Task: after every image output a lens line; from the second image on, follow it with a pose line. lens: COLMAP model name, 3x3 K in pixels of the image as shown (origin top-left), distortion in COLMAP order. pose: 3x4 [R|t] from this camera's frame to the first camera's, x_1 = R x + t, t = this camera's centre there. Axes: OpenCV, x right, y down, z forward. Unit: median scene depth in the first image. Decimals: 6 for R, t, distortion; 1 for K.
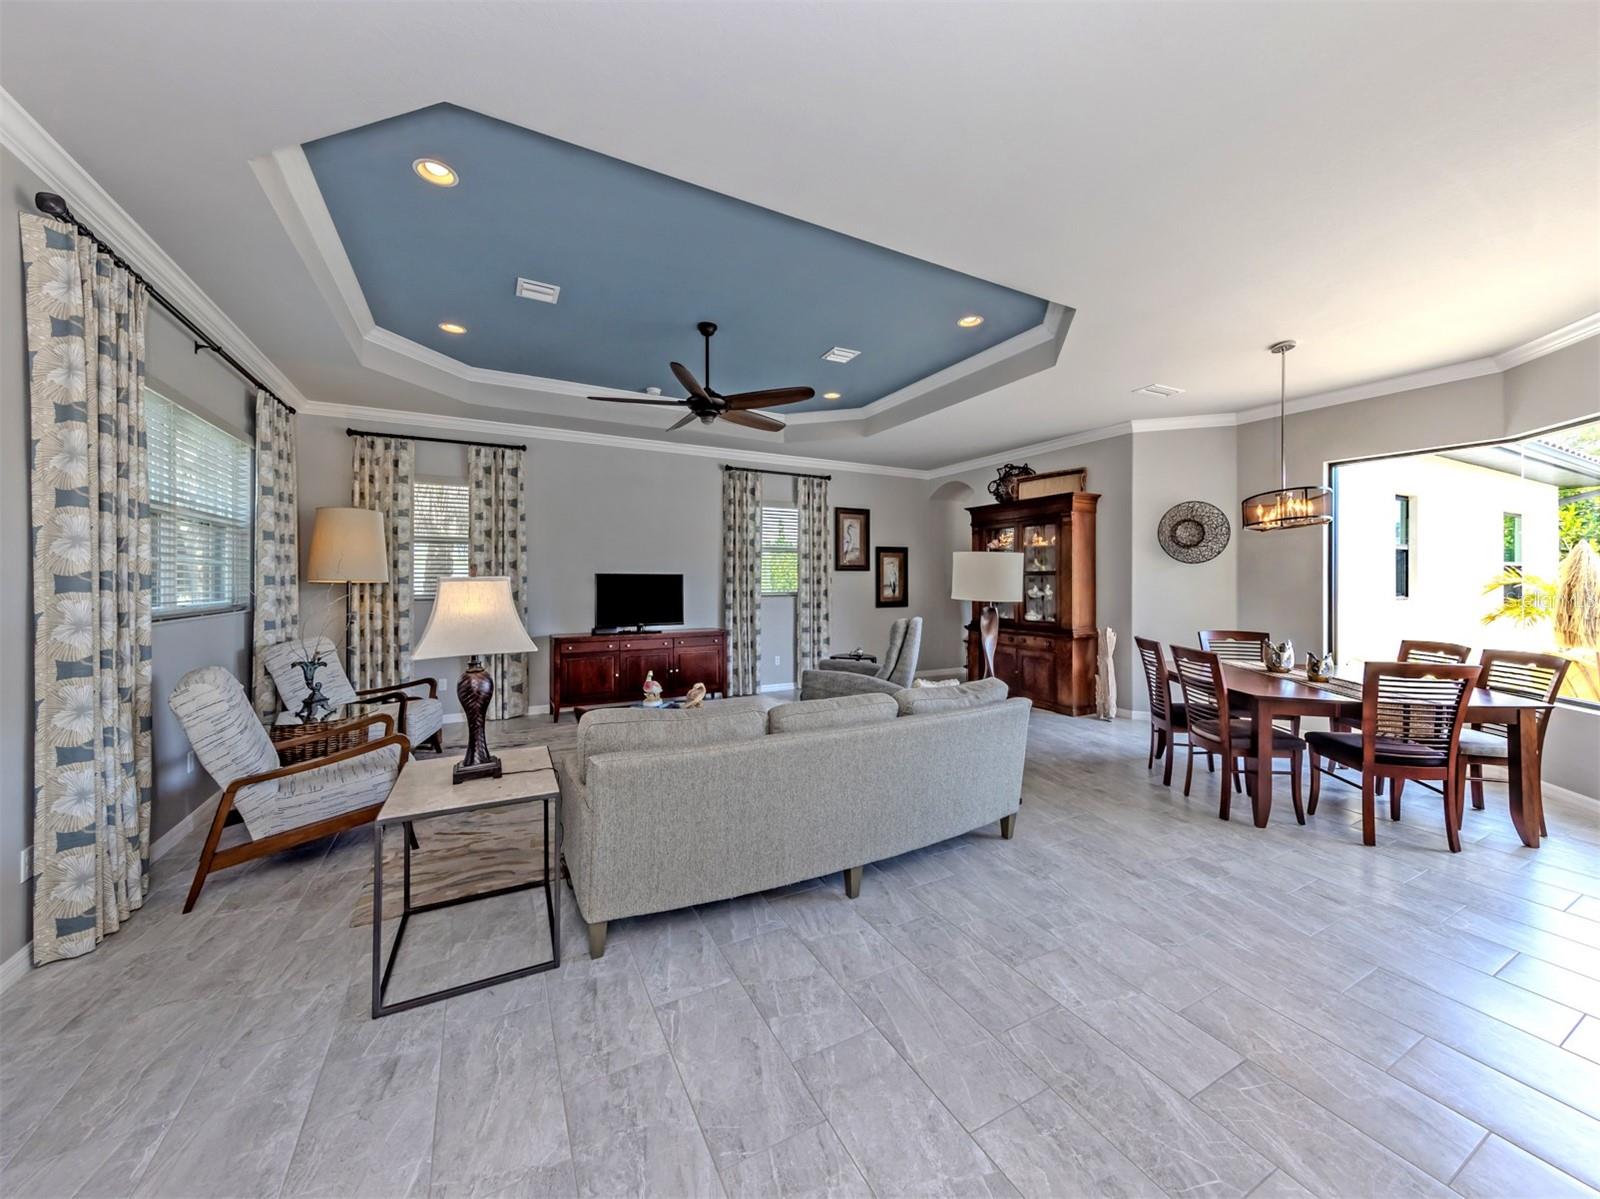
lens RADIAL K [[588.0, 0, 795.7], [0, 588.0, 584.2], [0, 0, 1]] dist [0.012564, -0.002773]
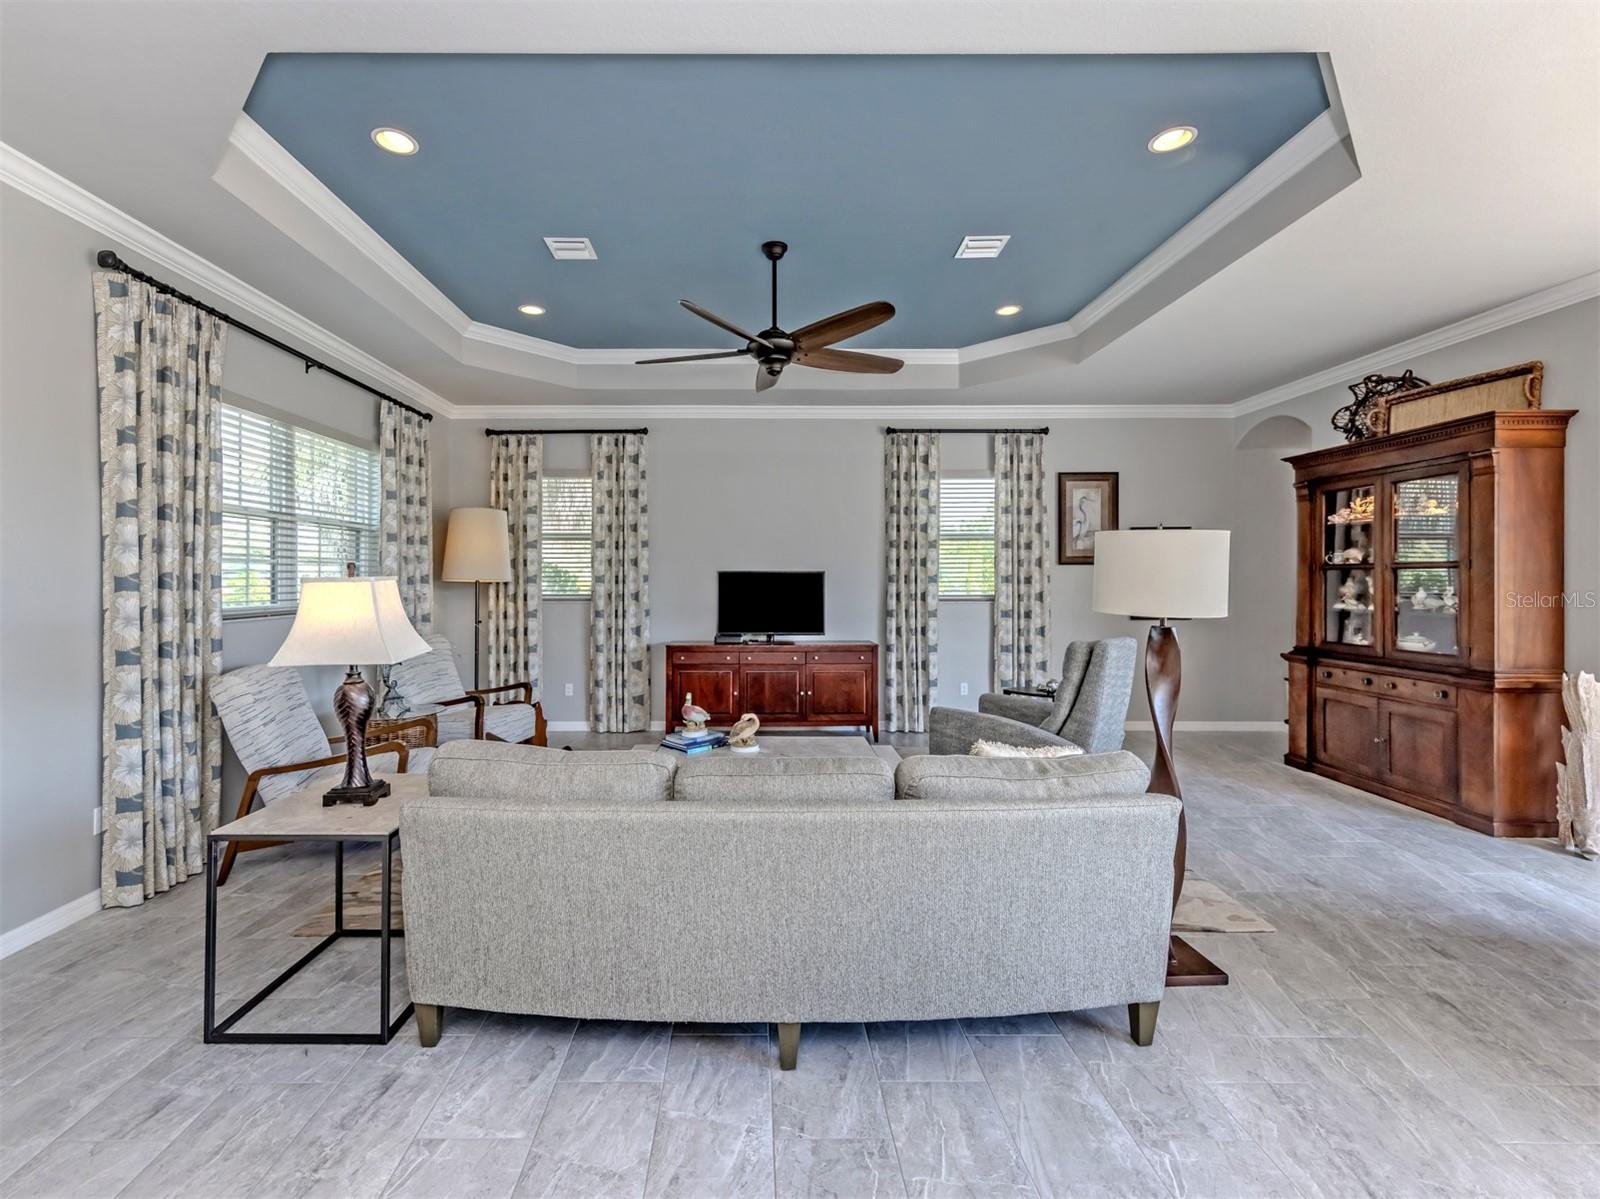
lens RADIAL K [[711.7, 0, 750.1], [0, 711.7, 583.4], [0, 0, 1]] dist [0.008518, -0.000937]
pose [[0.883814, 0.001917, -0.467834, 0.200967], [-0.001532, 0.999998, 0.001203, -0.002188], [0.467835, -0.000347, 0.883816, 0.133185]]
